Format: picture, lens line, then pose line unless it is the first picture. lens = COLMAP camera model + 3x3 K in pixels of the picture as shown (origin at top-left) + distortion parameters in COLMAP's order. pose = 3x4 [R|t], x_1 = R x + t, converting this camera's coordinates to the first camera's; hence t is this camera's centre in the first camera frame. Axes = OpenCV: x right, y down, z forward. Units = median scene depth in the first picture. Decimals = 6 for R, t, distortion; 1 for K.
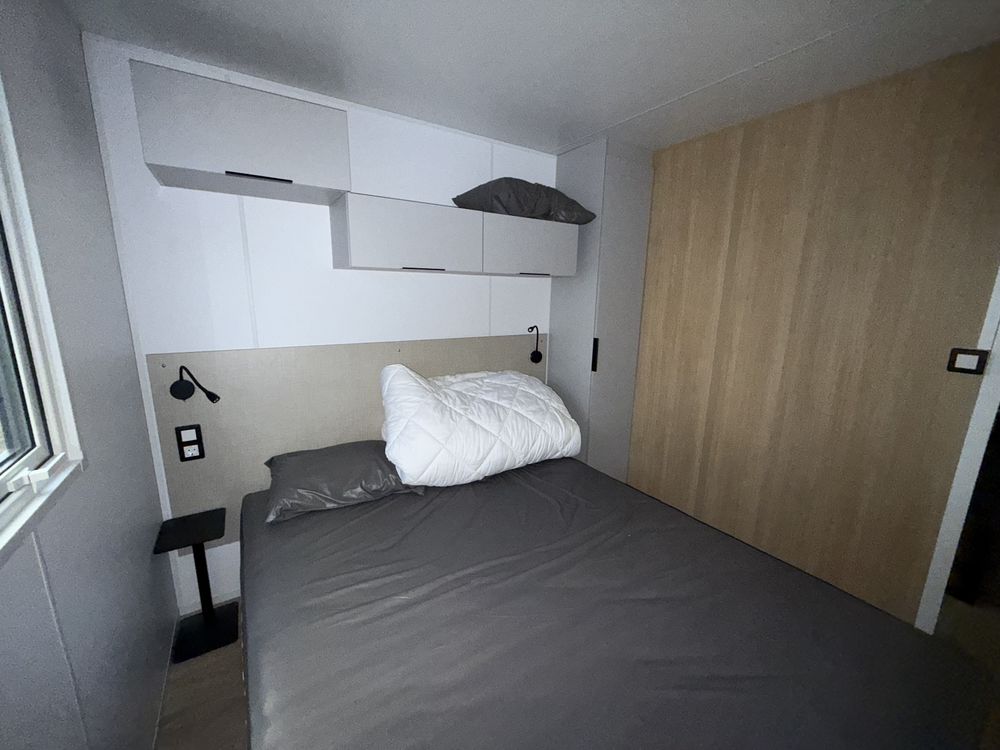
lens RADIAL K [[399.0, 0, 500.0], [0, 399.0, 375.0], [0, 0, 1]] dist [-0.001592, -0.000195]
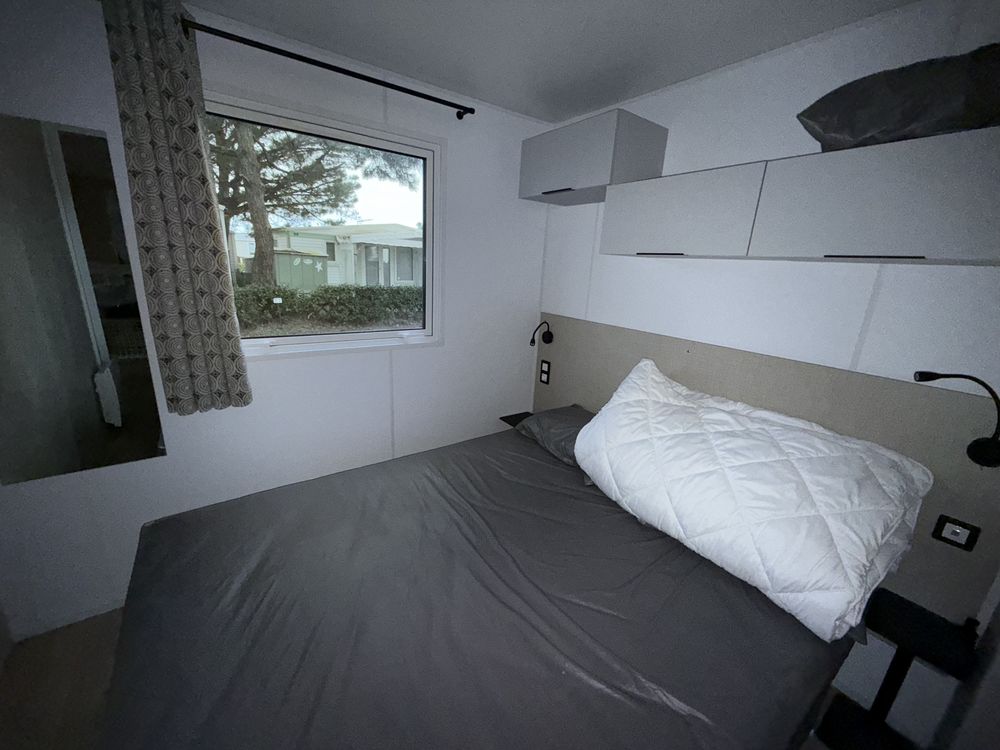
lens RADIAL K [[399.0, 0, 500.0], [0, 399.0, 375.0], [0, 0, 1]] dist [-0.001592, -0.000195]
pose [[0.039132, 0.254032, -0.966404, 0.714597], [-0.257298, 0.937094, 0.235908, -0.139552], [0.965539, 0.239422, 0.102032, 0.657726]]
